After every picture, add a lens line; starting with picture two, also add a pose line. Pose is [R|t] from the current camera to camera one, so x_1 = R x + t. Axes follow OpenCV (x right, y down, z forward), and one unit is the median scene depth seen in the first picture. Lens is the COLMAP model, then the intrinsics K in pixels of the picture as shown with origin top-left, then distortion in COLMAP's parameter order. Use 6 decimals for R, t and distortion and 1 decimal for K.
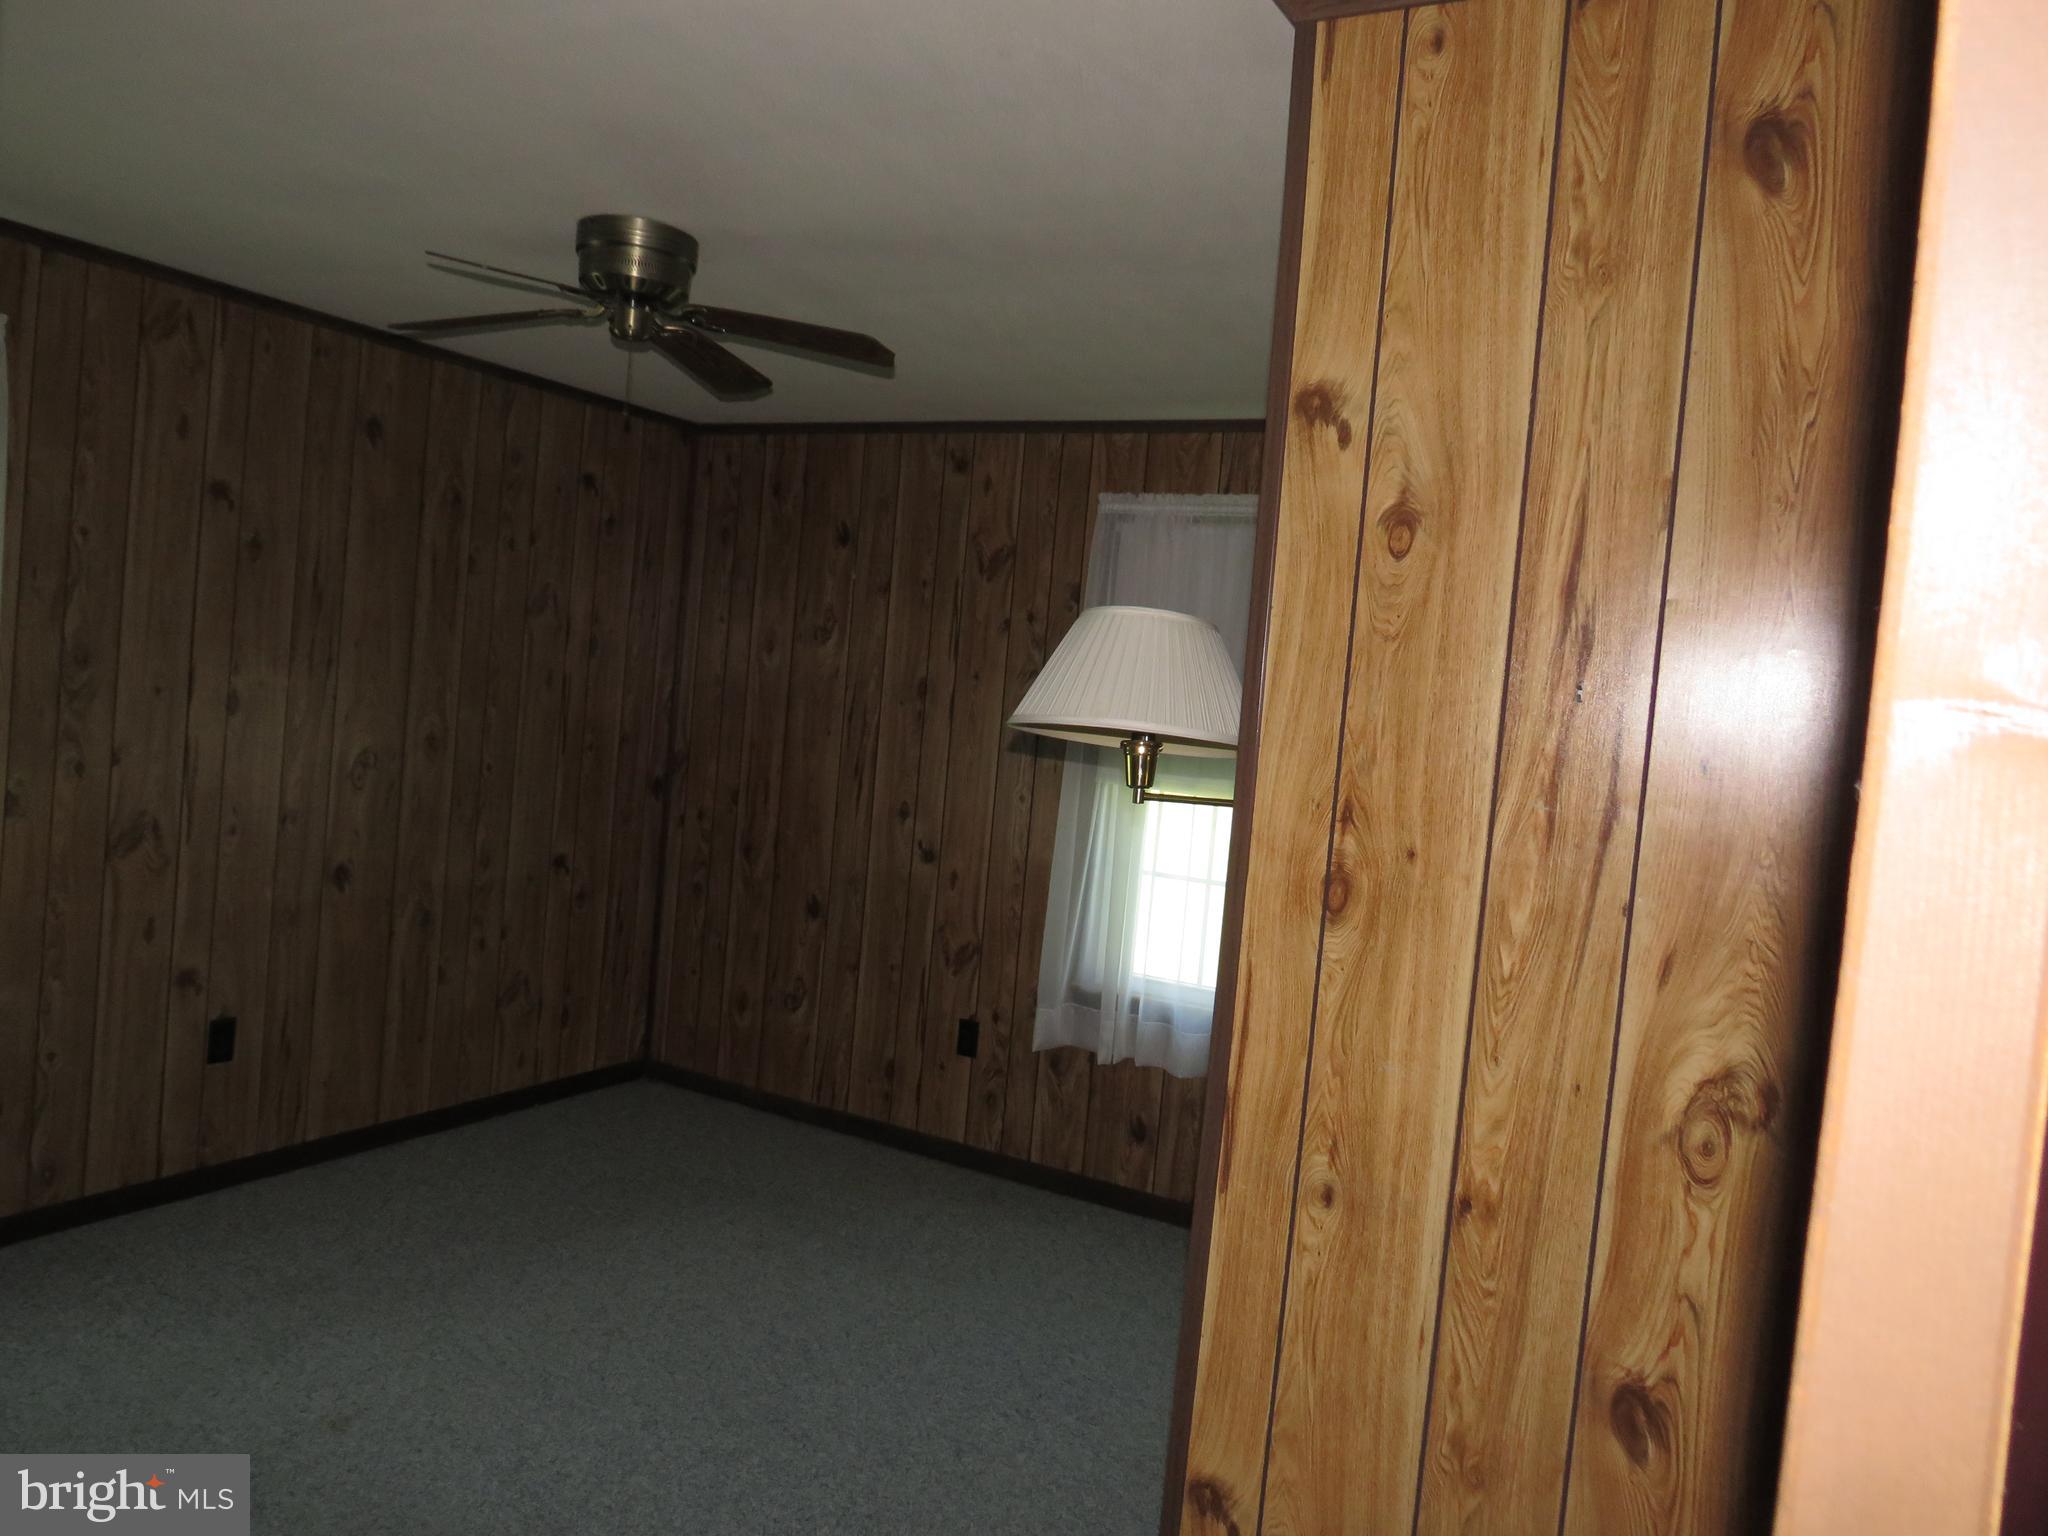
lens RADIAL K [[1470.2, 0, 1029.3], [0, 1470.2, 764.0], [0, 0, 1]] dist [-0.008688, -0.005909]
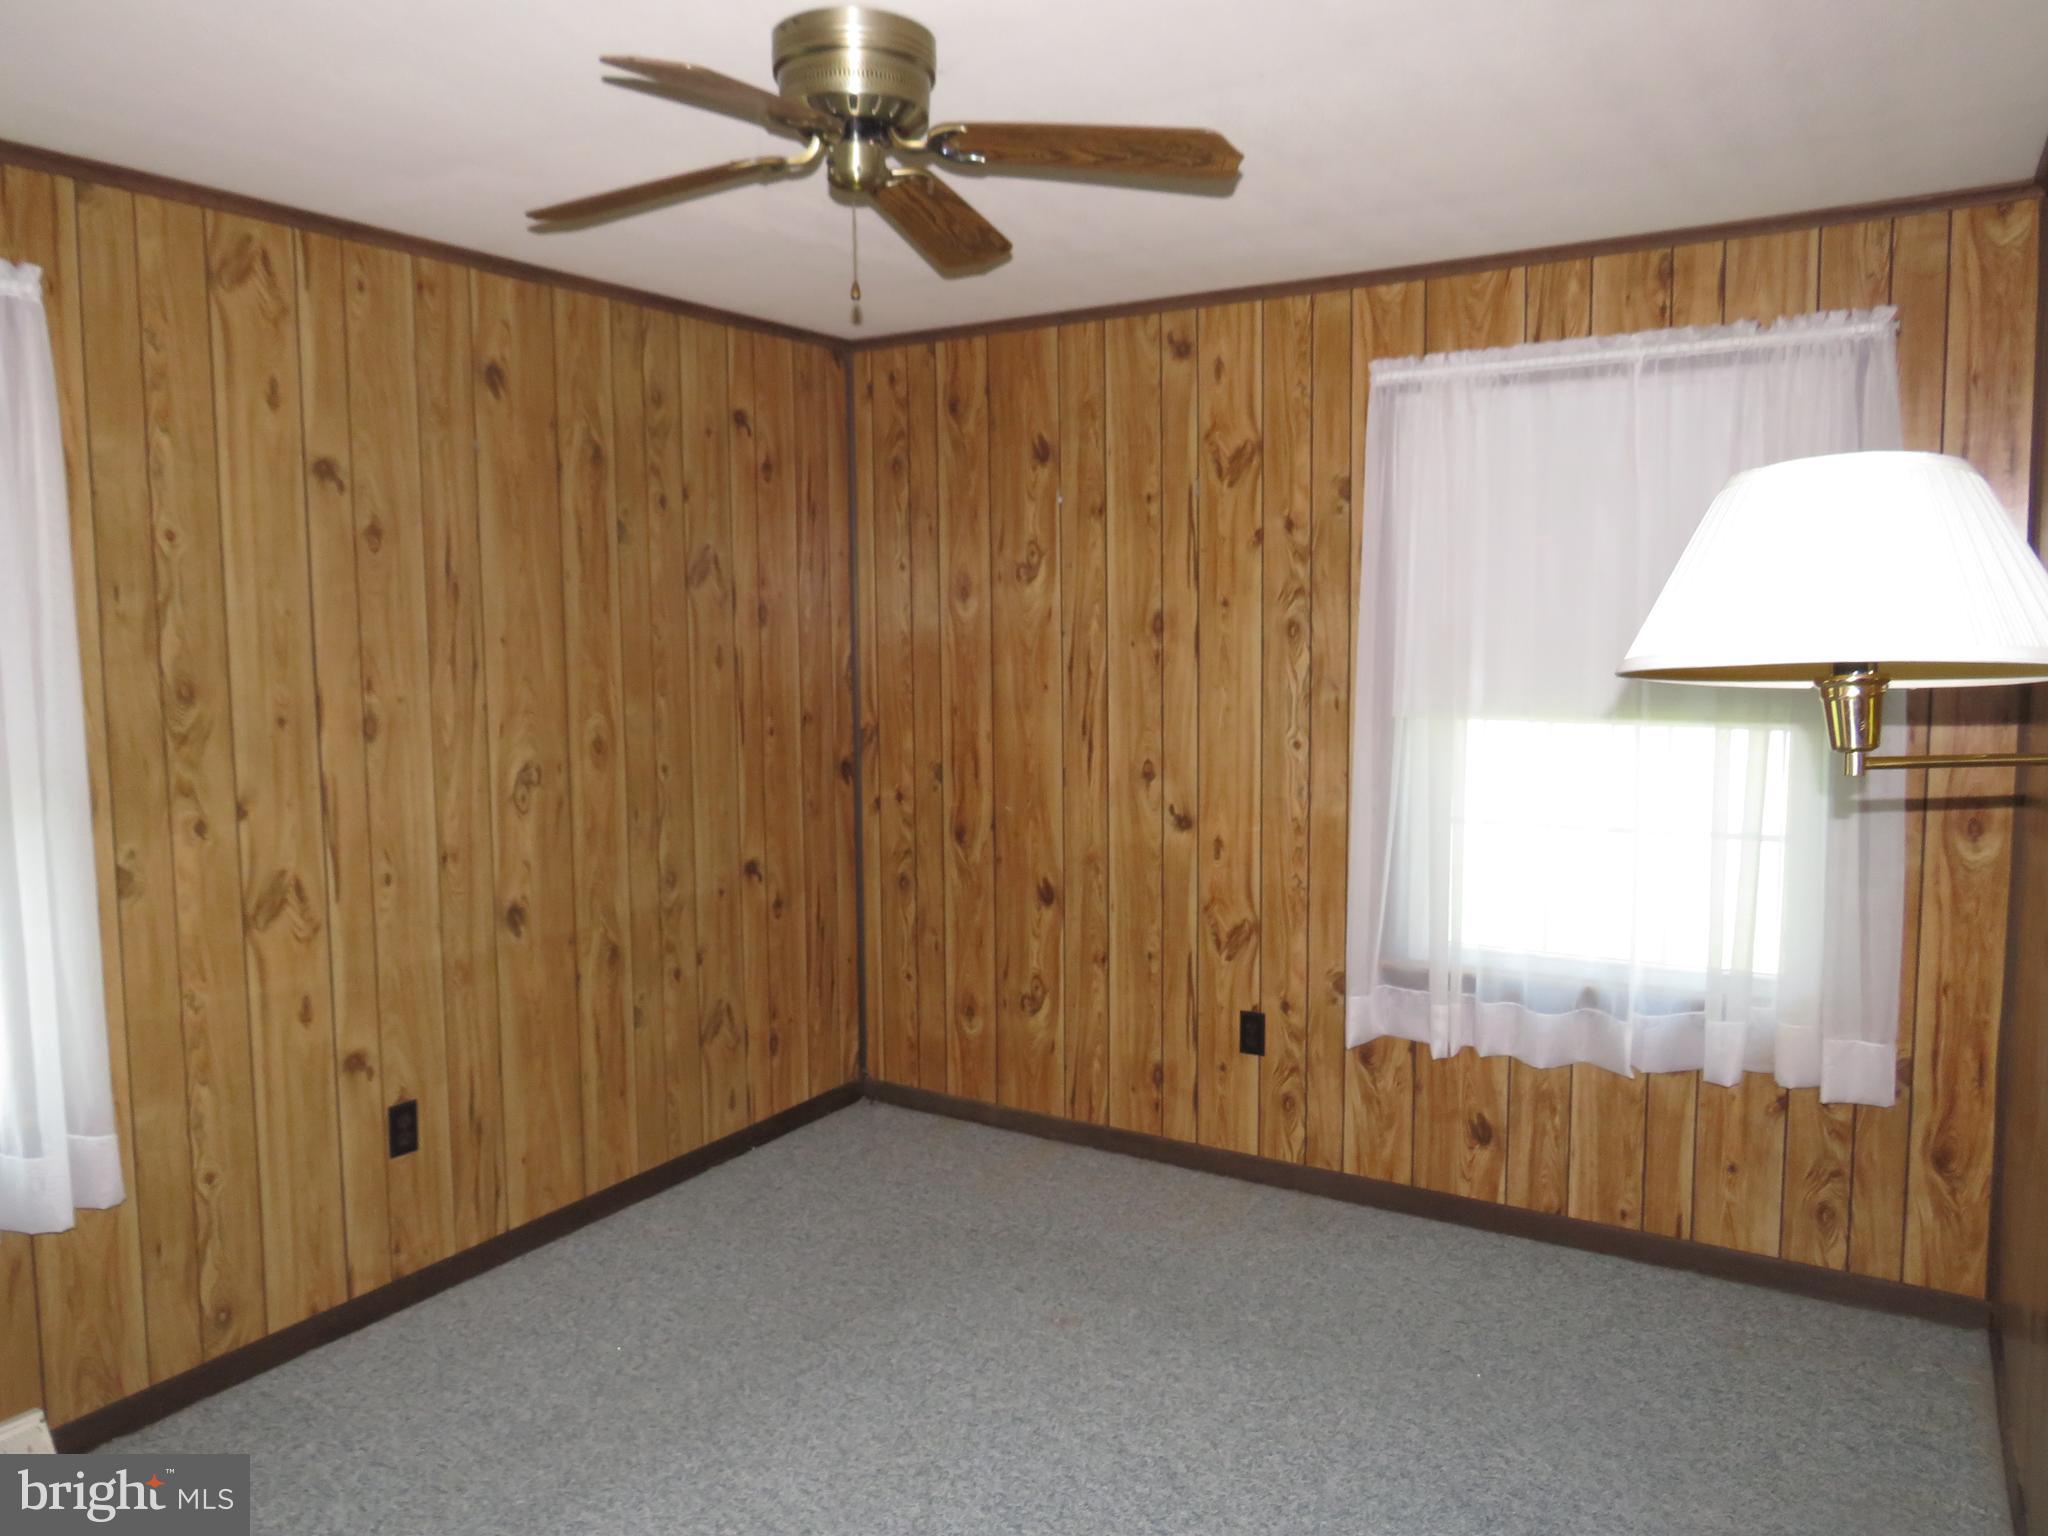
lens RADIAL K [[1463.9, 0, 1026.1], [0, 1463.9, 756.5], [0, 0, 1]] dist [-0.009190, -0.004813]
pose [[0.993426, -0.095492, -0.063141, -0.105012], [0.098212, 0.994301, 0.041475, -0.019076], [0.058821, -0.047403, 0.997142, 0.167318]]
